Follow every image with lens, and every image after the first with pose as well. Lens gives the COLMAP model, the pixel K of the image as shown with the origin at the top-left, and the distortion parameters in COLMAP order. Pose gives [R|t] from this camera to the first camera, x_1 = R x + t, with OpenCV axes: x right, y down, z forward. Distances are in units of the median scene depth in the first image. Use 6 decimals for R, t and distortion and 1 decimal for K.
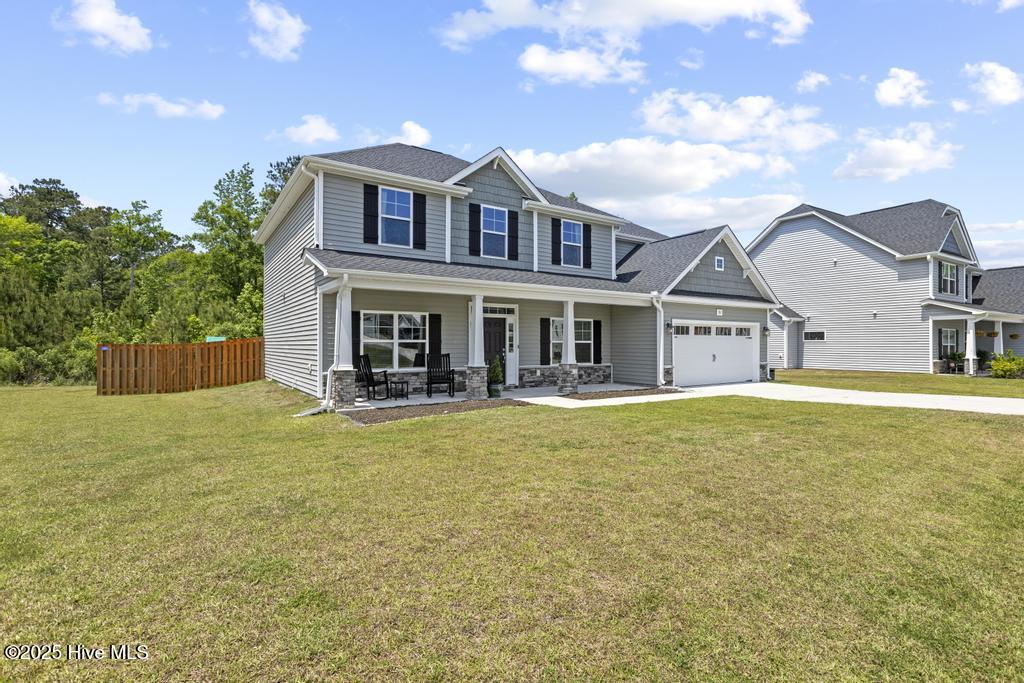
lens RADIAL K [[482.9, 0, 508.6], [0, 482.9, 341.5], [0, 0, 1]] dist [-0.002863, -0.000195]
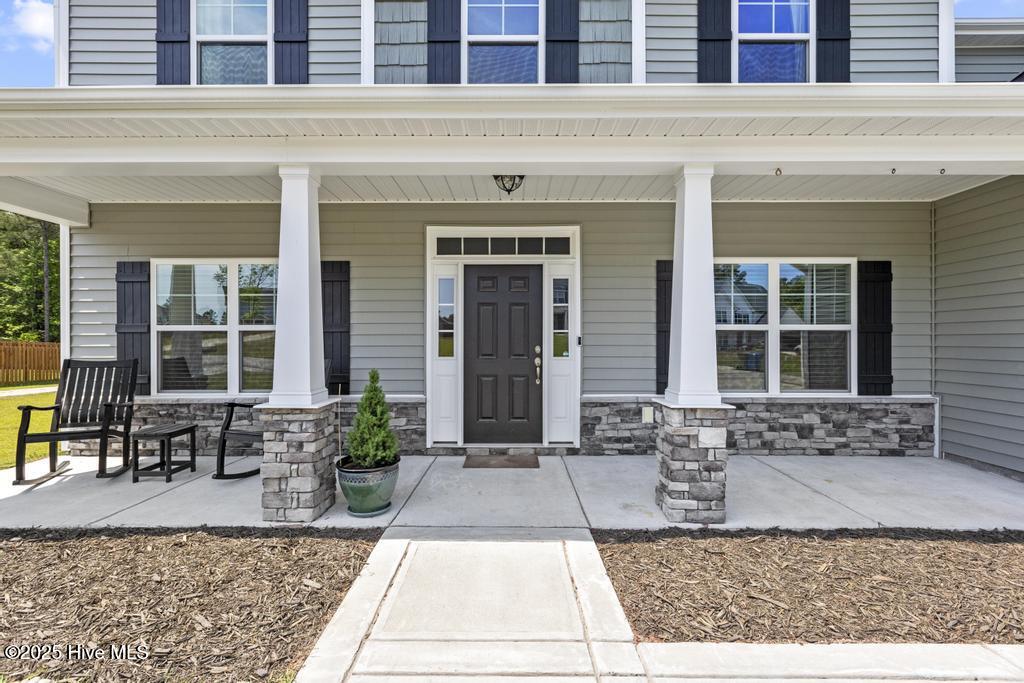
lens RADIAL K [[452.4, 0, 513.8], [0, 452.4, 346.1], [0, 0, 1]] dist [-0.002159, -0.000925]
pose [[0.833068, 0.002537, -0.553165, 0.166707], [0.004516, 0.999925, 0.011387, 0.010066], [0.553152, -0.011984, 0.832994, 0.684192]]
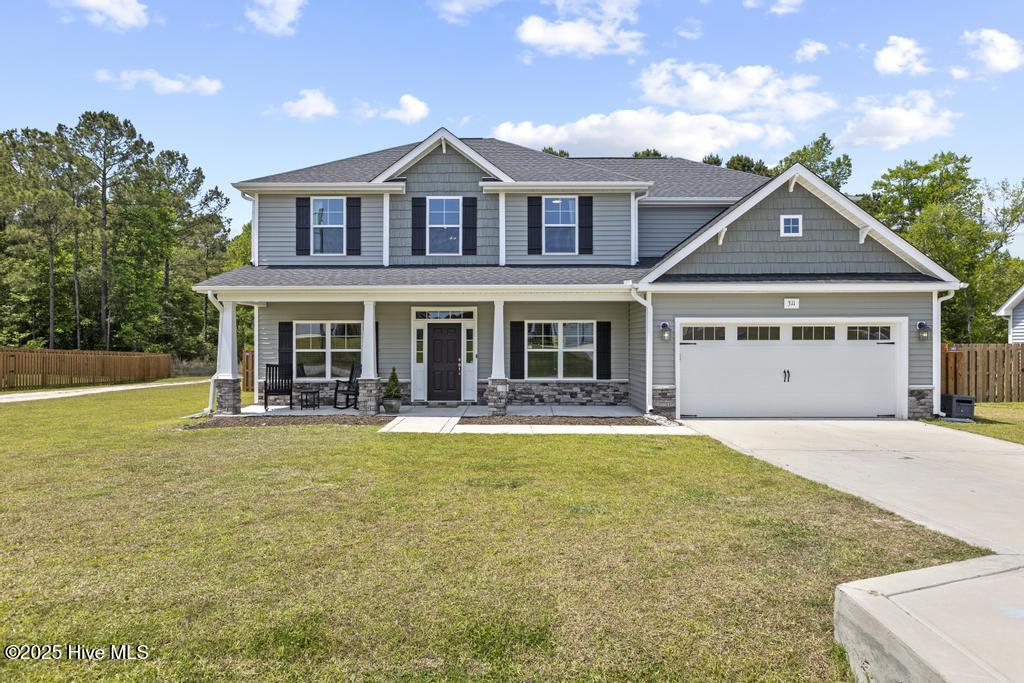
lens RADIAL K [[547.6, 0, 513.9], [0, 547.6, 344.3], [0, 0, 1]] dist [0.002994, -0.000161]
pose [[0.829694, -0.003333, -0.558208, 0.608213], [0.004651, 0.999989, 0.000941, -0.010811], [0.558199, -0.003377, 0.829700, 0.236263]]
